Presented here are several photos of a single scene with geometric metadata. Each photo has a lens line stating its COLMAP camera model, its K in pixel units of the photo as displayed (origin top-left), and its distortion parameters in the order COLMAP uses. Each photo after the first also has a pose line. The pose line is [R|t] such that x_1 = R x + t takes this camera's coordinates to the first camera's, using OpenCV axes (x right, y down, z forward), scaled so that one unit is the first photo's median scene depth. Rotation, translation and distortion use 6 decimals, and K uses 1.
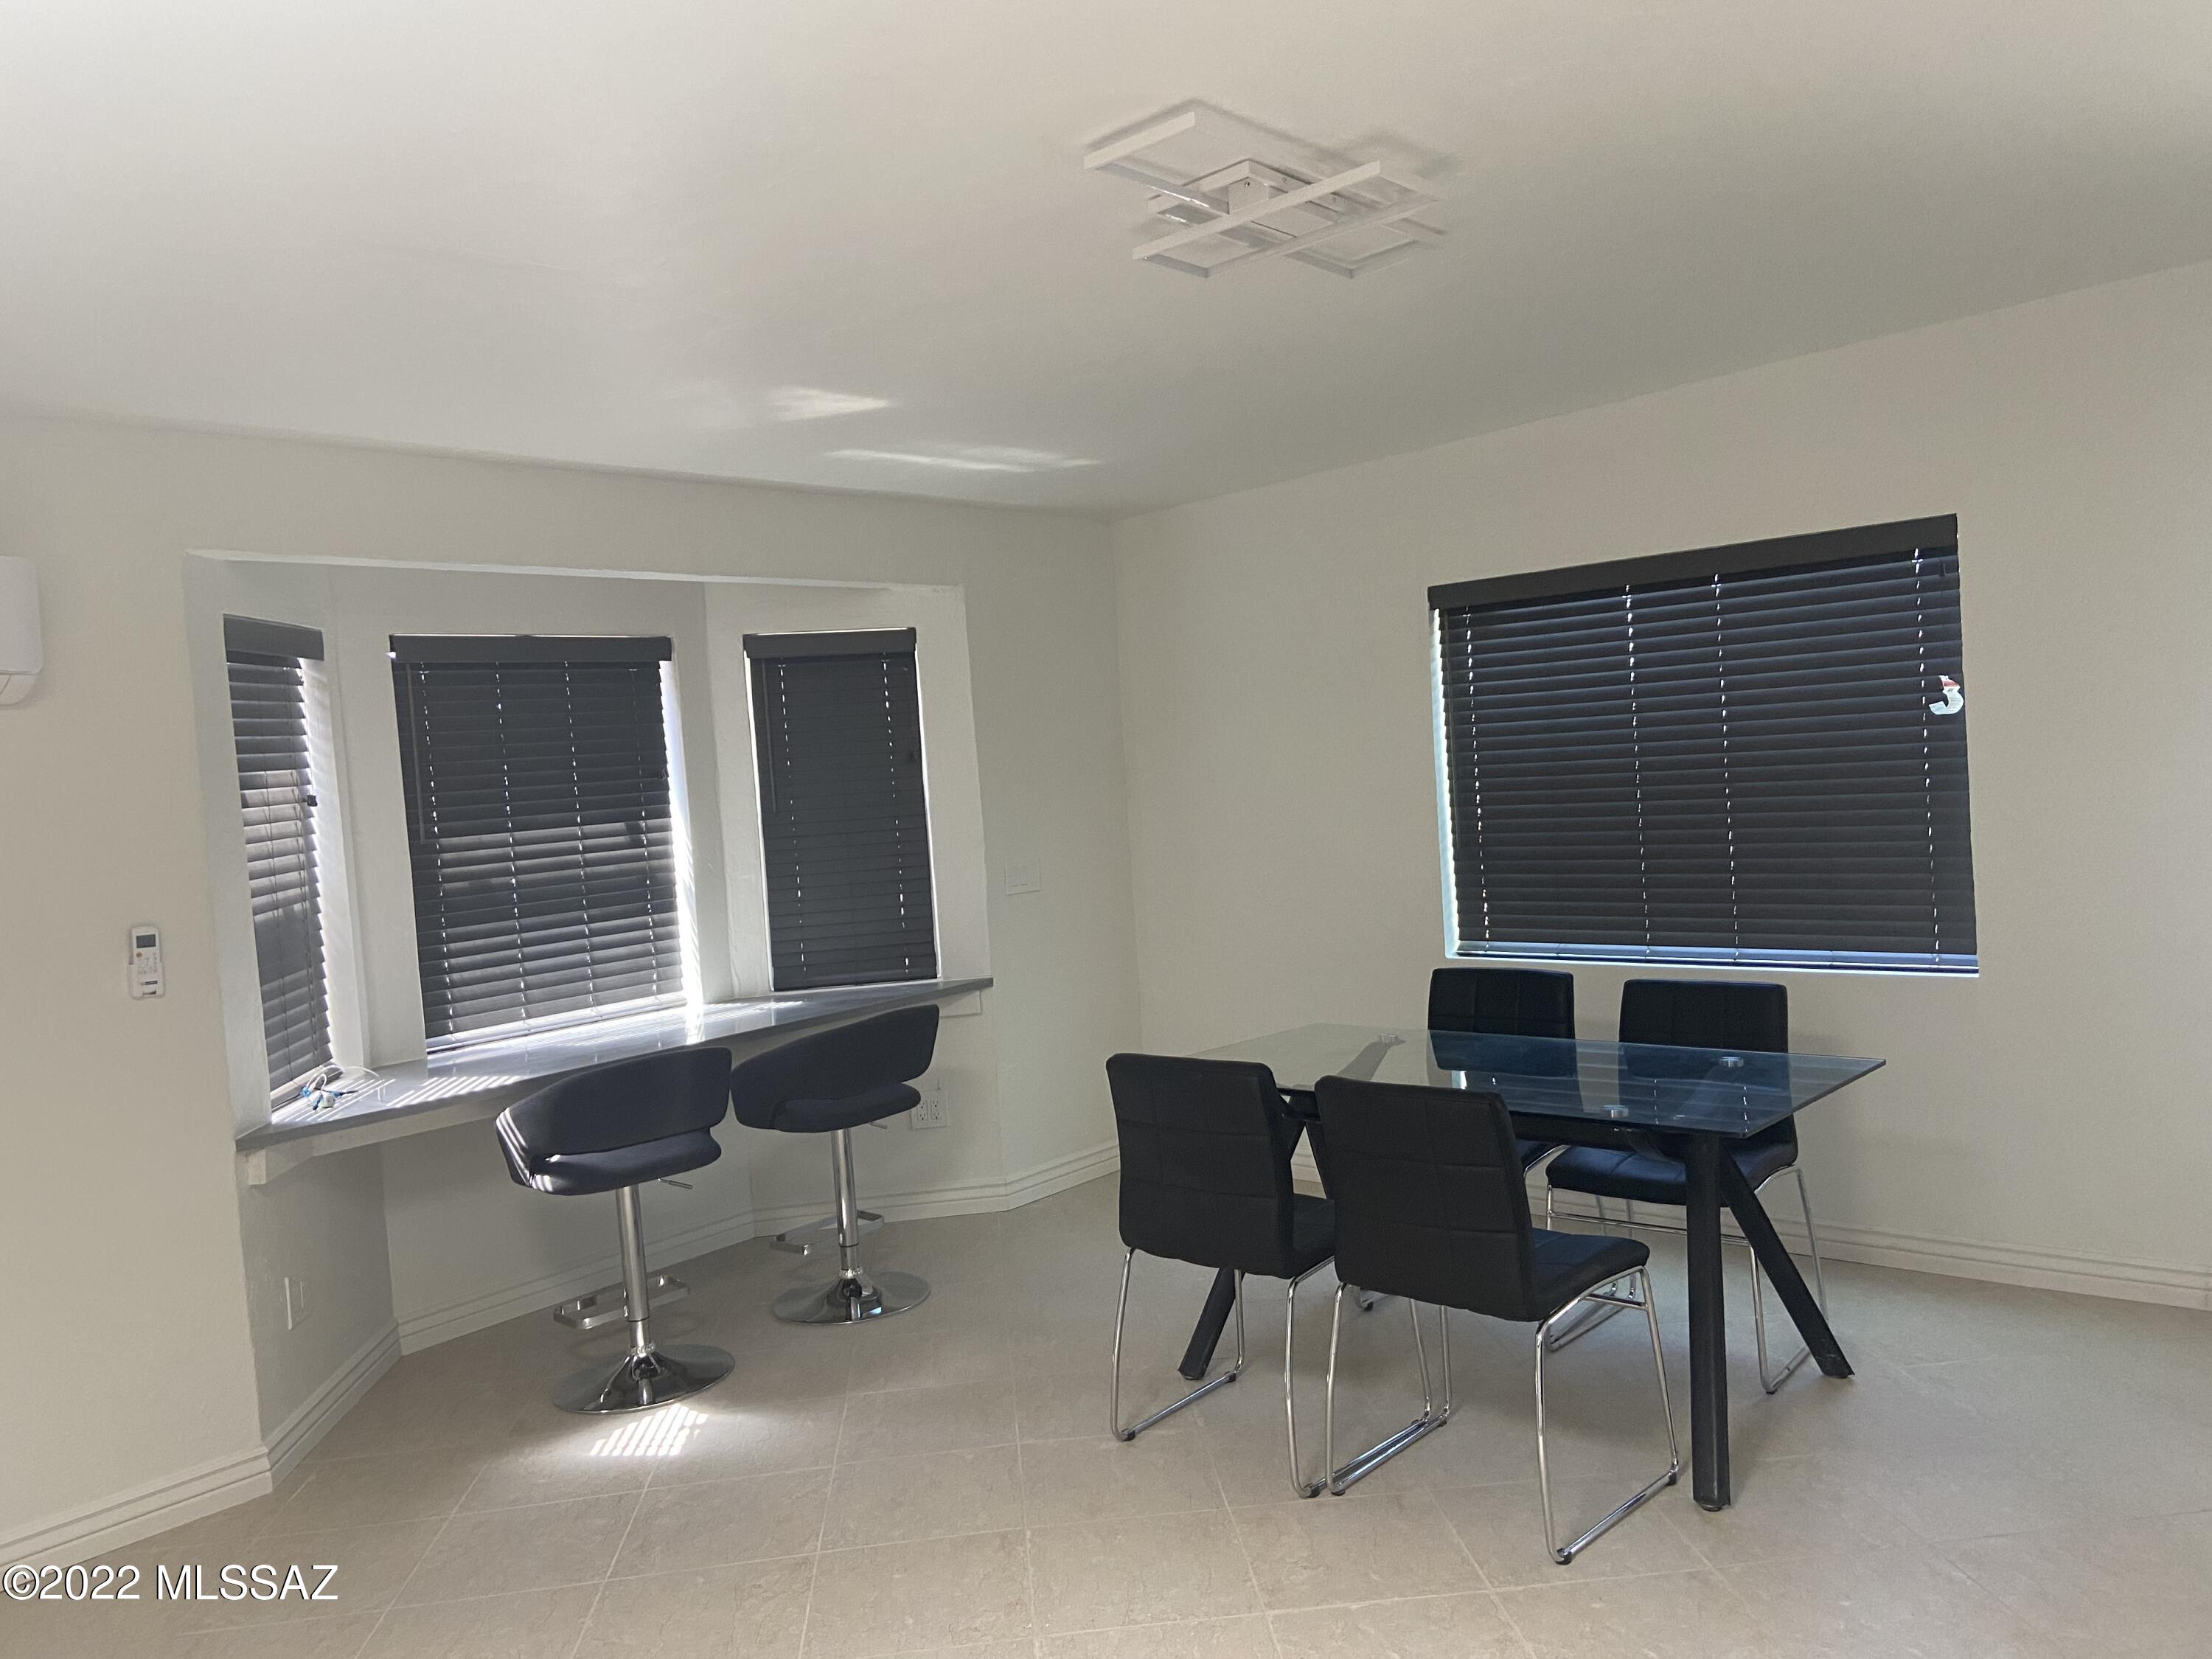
lens RADIAL K [[1669.4, 0, 1109.1], [0, 1669.4, 835.2], [0, 0, 1]] dist [0.045698, -0.012515]
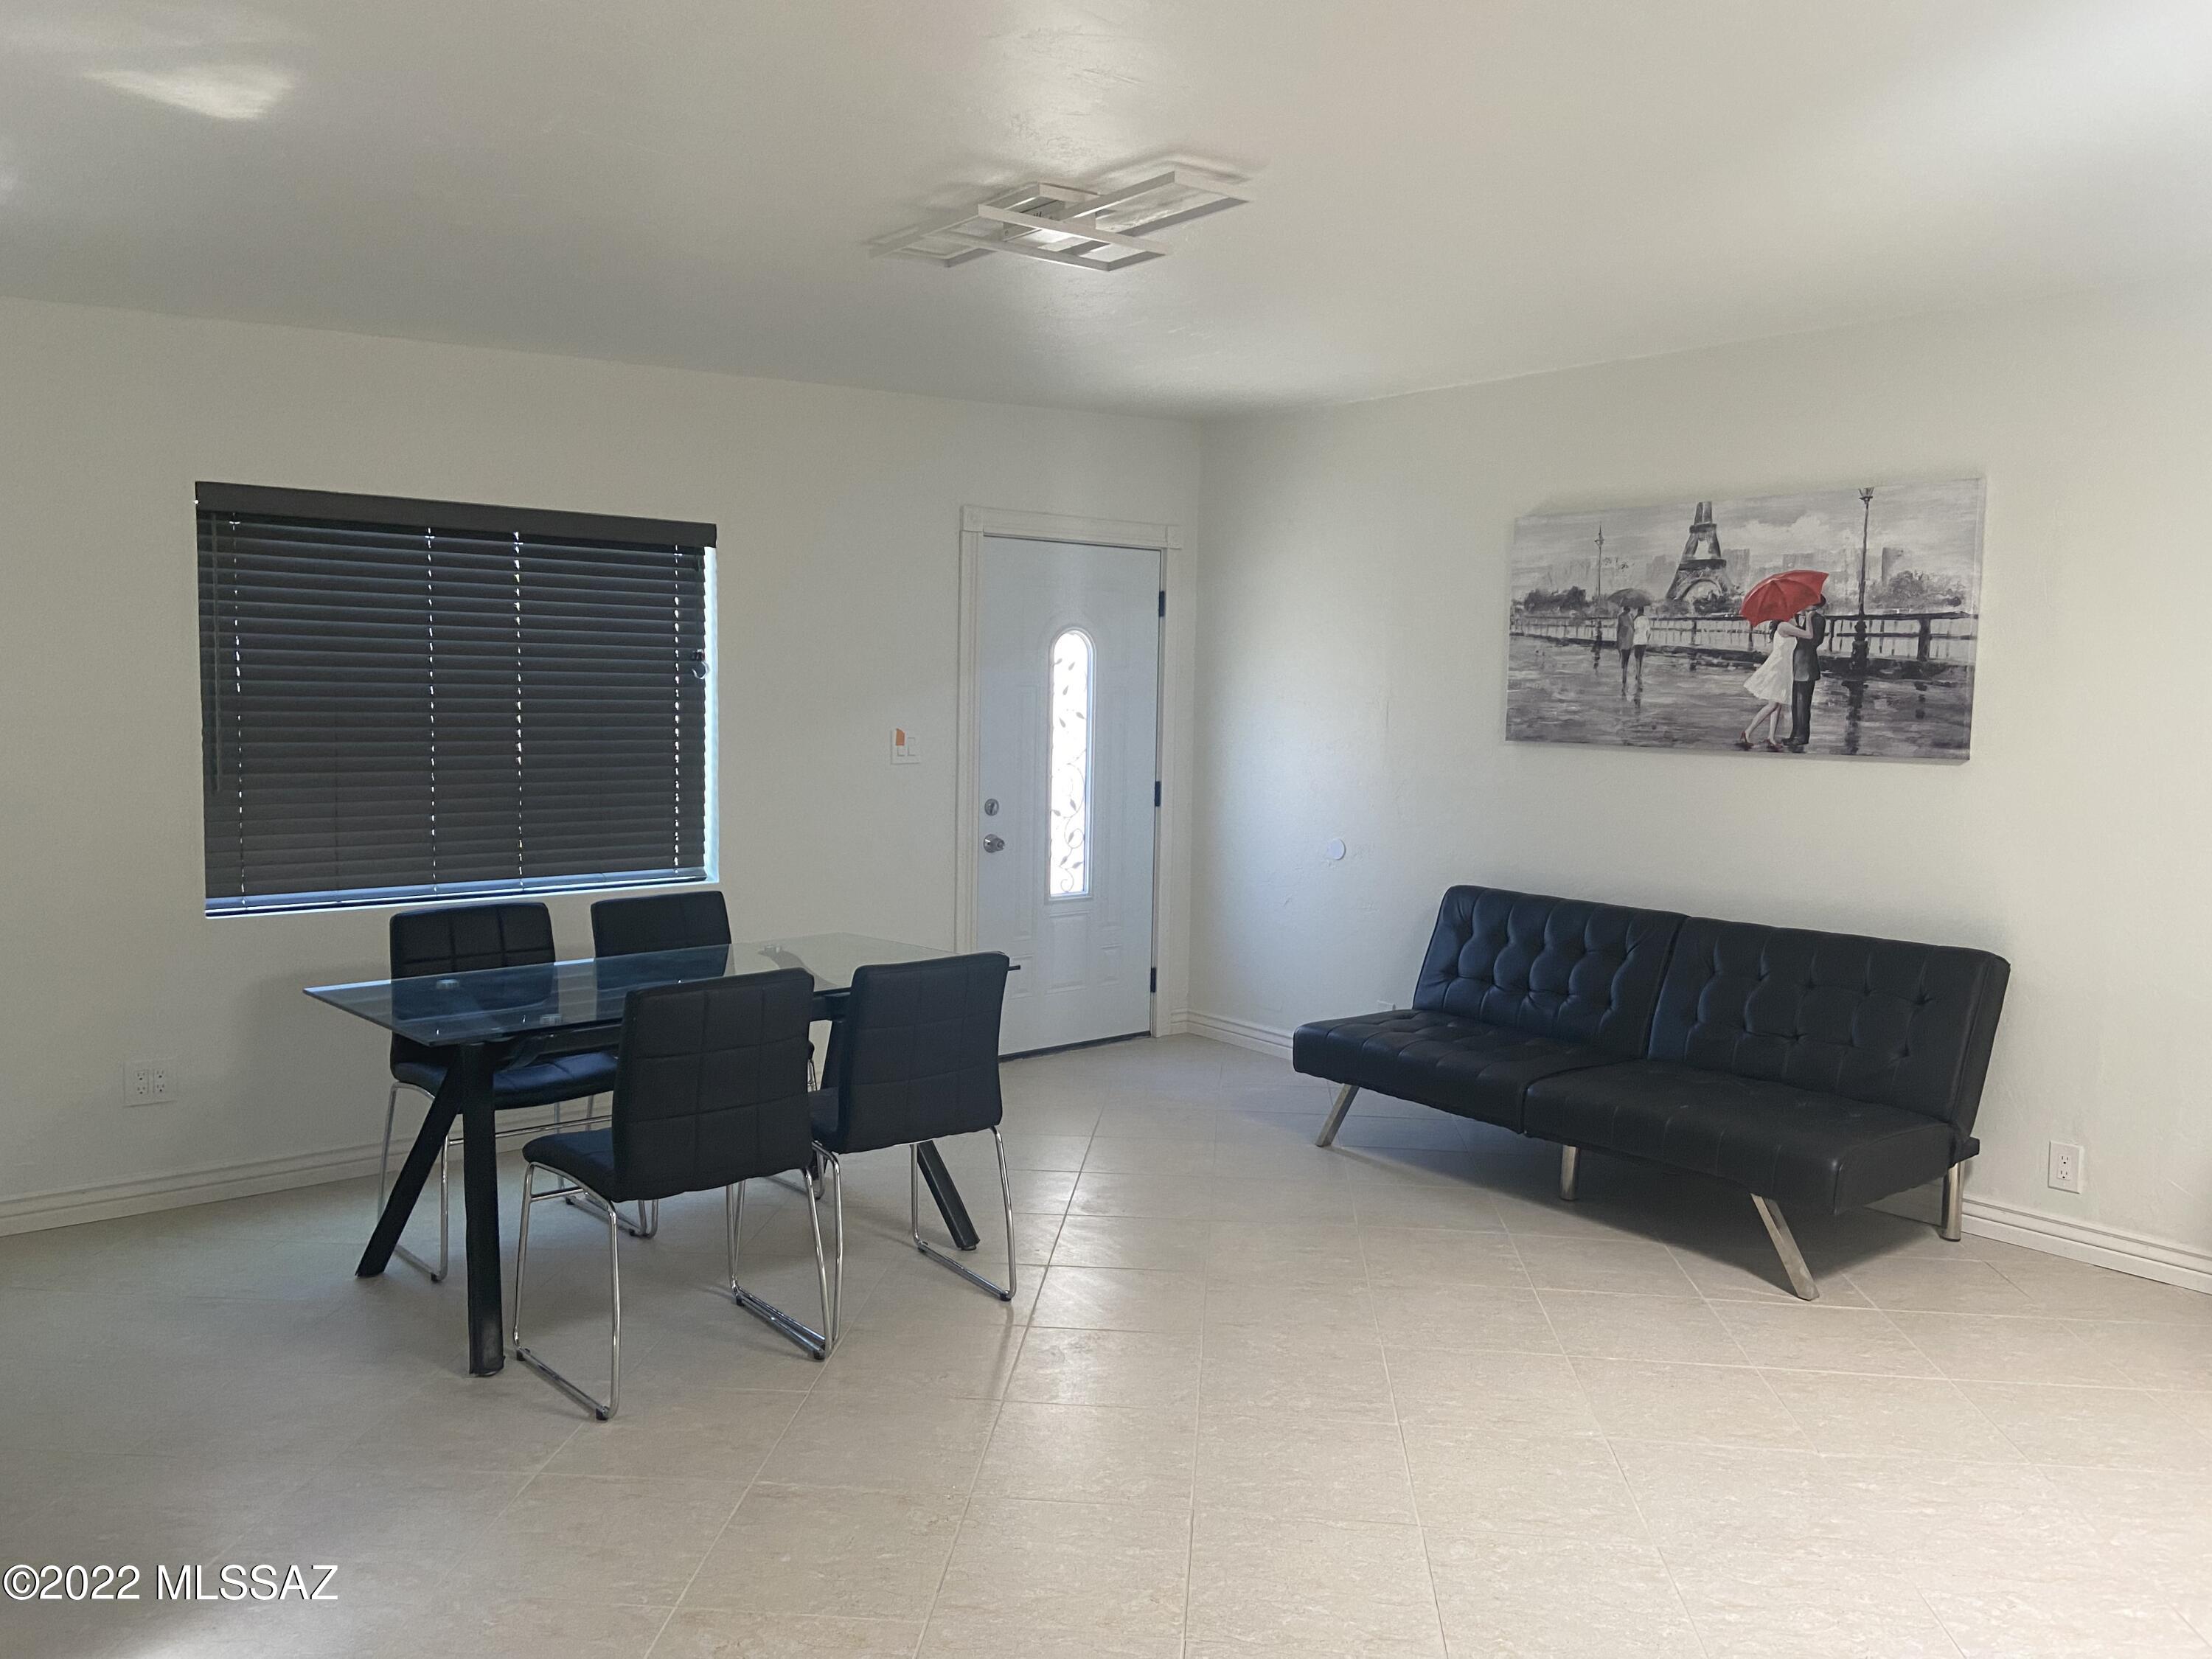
lens RADIAL K [[1669.4, 0, 1105.3], [0, 1669.4, 827.7], [0, 0, 1]] dist [0.045698, -0.012515]
pose [[0.134091, -0.036334, 0.990303, -0.731798], [0.011308, 0.999319, 0.035133, 0.001916], [-0.990905, 0.006487, 0.134410, 0.504306]]
